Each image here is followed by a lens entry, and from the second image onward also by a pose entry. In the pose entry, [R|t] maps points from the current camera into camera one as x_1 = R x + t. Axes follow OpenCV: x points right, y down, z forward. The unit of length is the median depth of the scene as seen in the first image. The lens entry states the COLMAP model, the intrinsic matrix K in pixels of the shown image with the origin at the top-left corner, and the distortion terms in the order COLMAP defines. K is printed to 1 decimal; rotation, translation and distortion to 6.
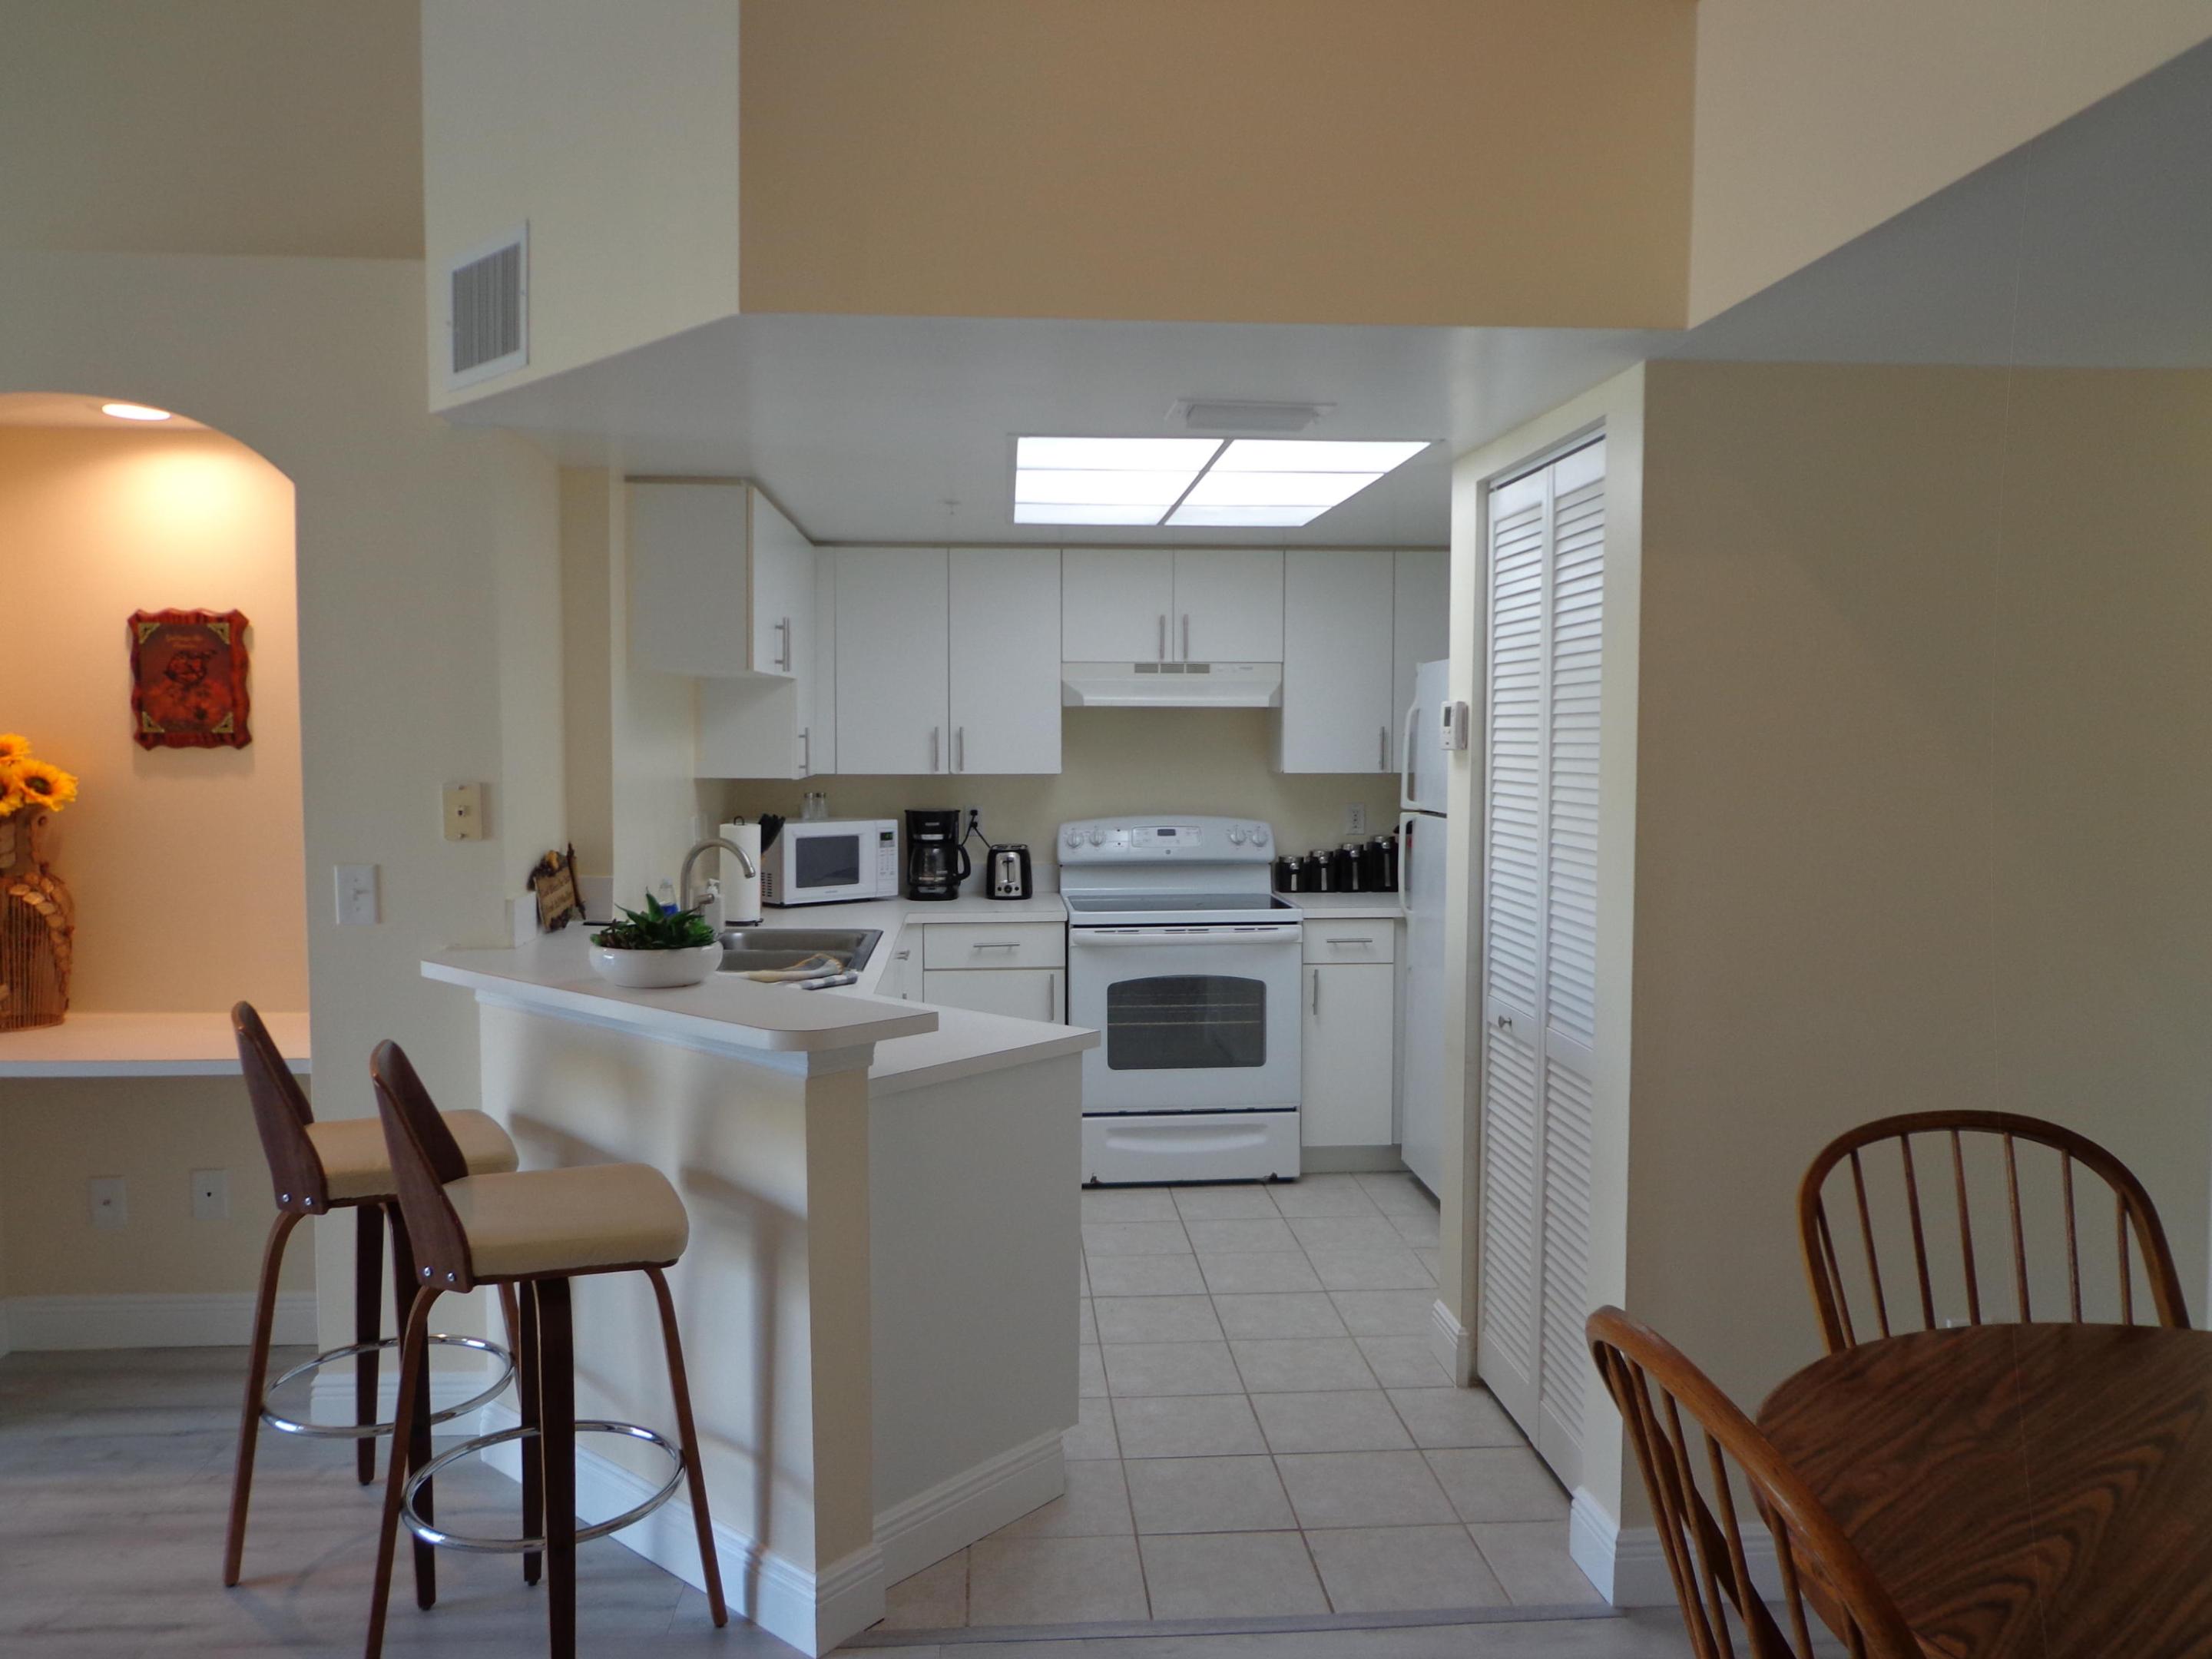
lens RADIAL K [[1625.9, 0, 1104.5], [0, 1625.9, 830.9], [0, 0, 1]] dist [0.010802, -0.000511]
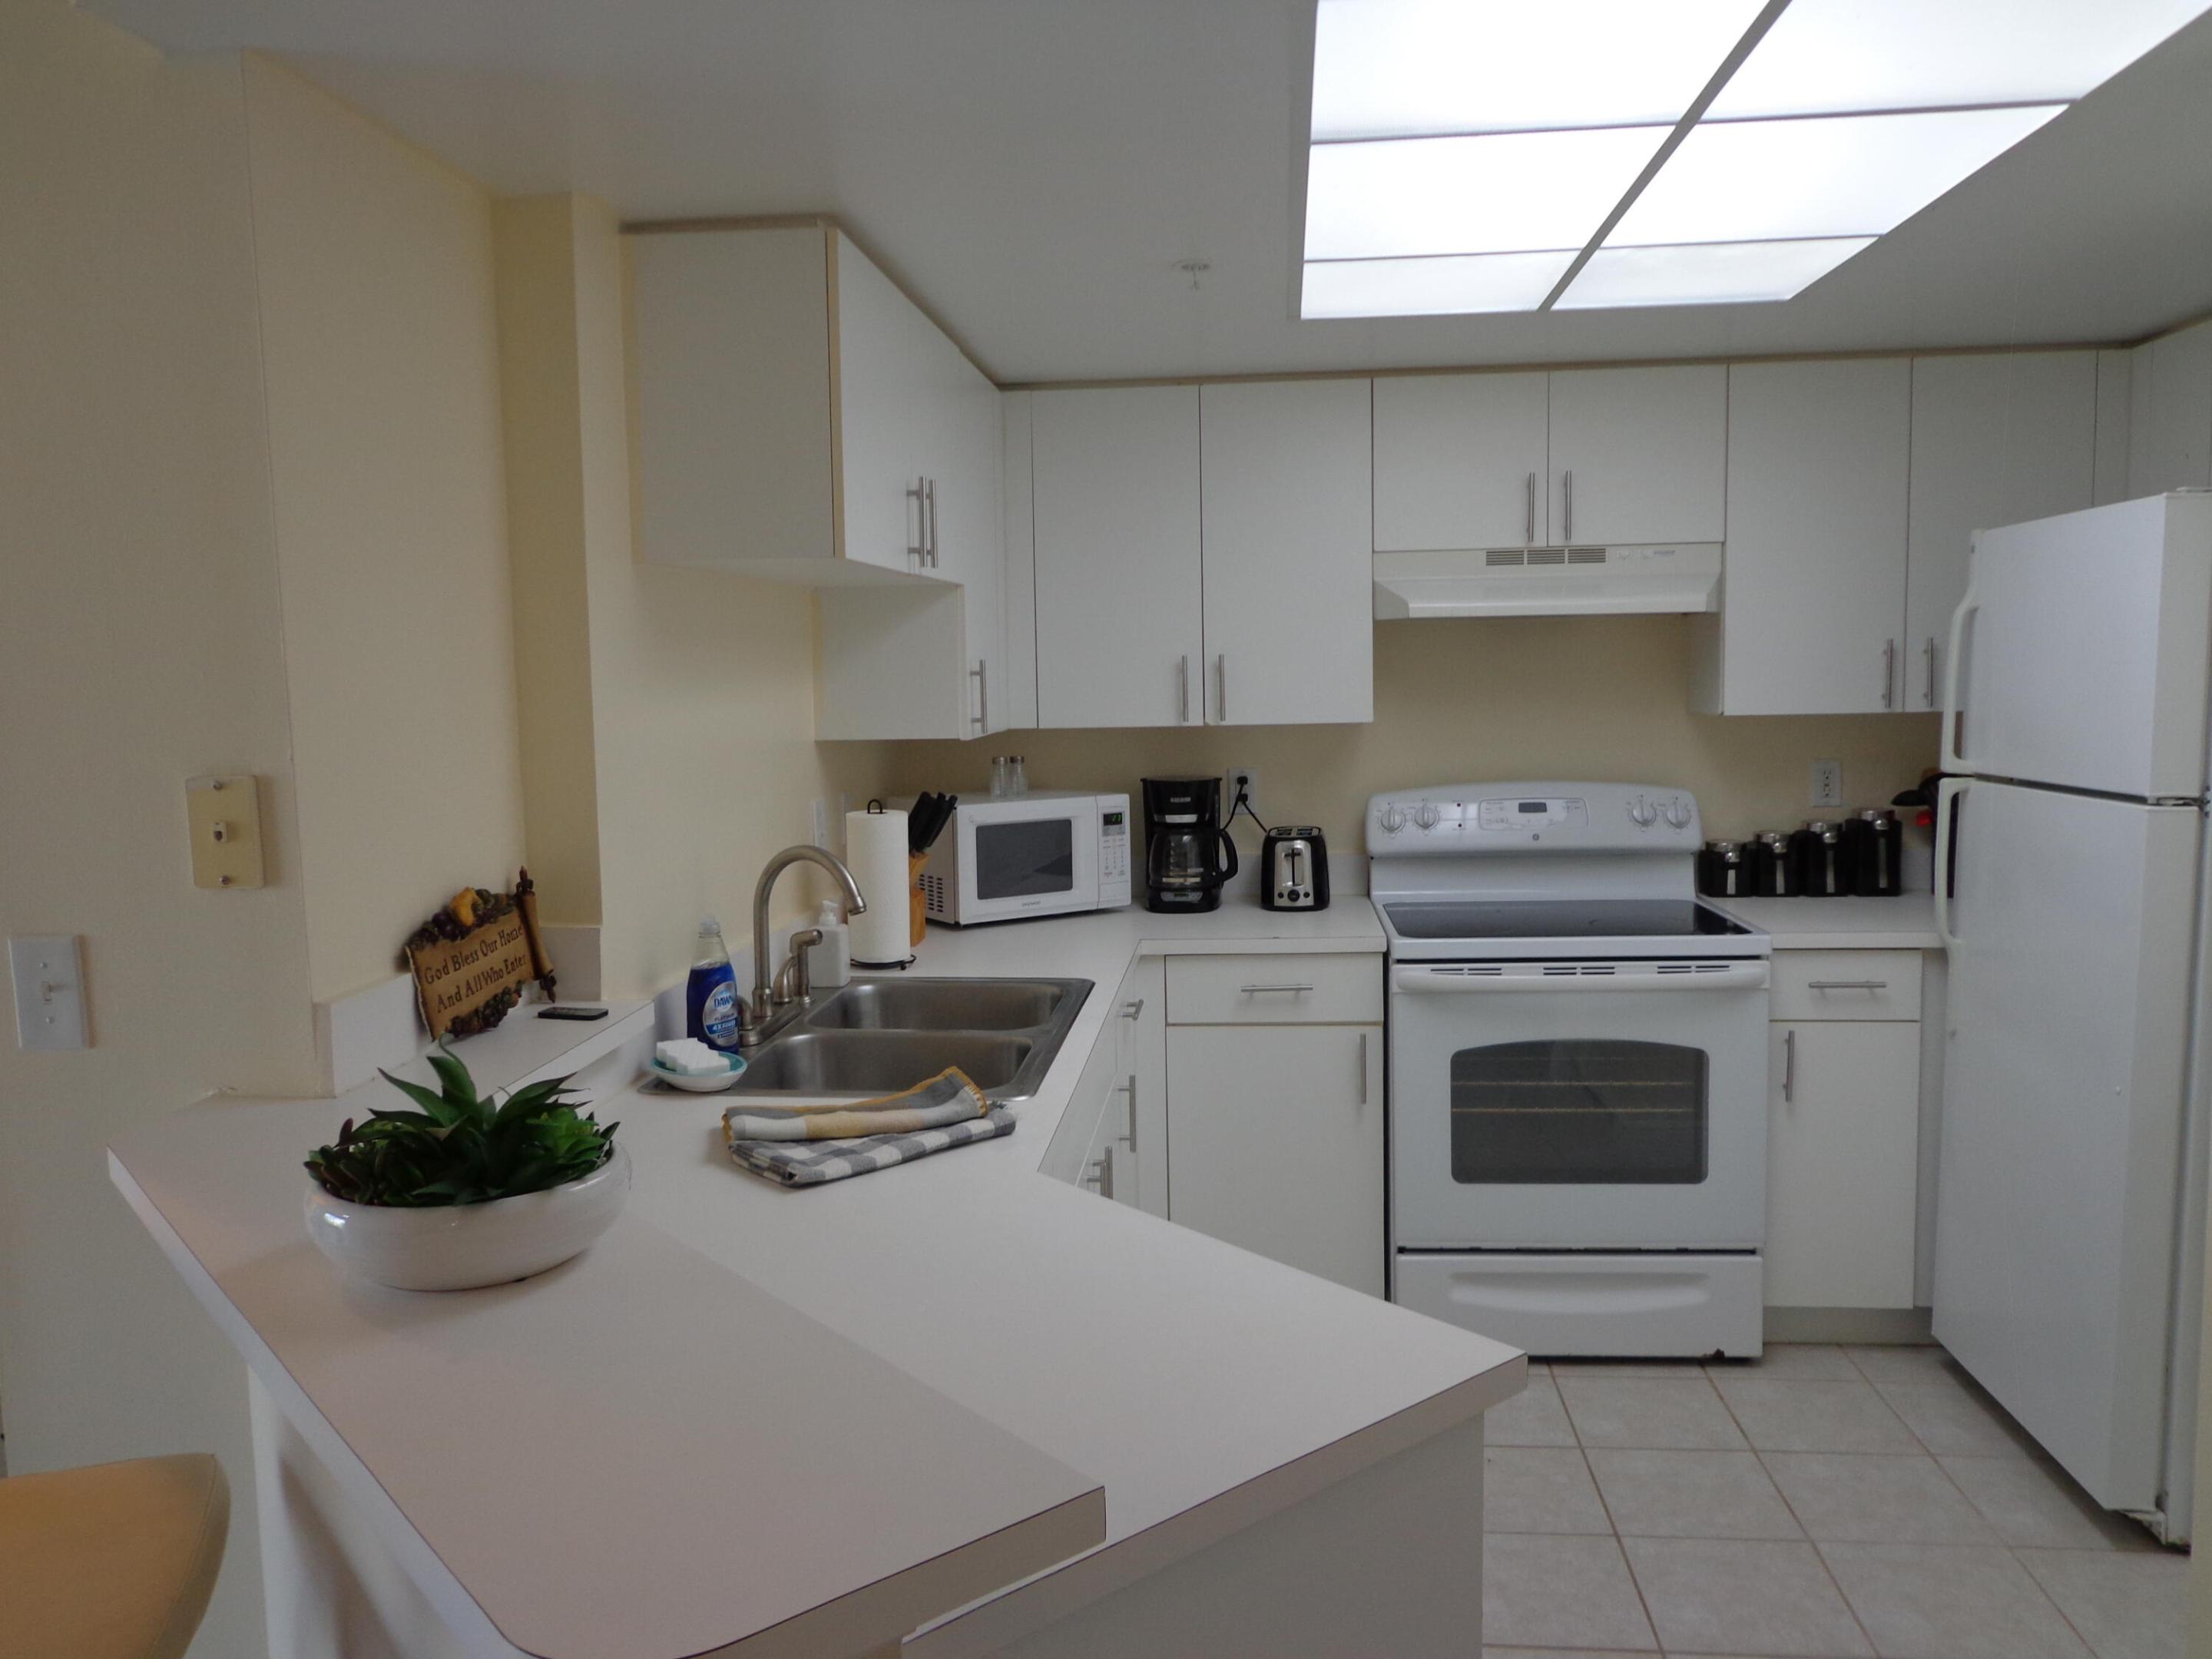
lens RADIAL K [[1625.9, 0, 1100.9], [0, 1625.9, 828.9], [0, 0, 1]] dist [0.010802, -0.000511]
pose [[0.984821, -0.004303, -0.173522, -0.021944], [0.010861, 0.999261, 0.036864, -0.018110], [0.173235, -0.038189, 0.984140, 0.340573]]
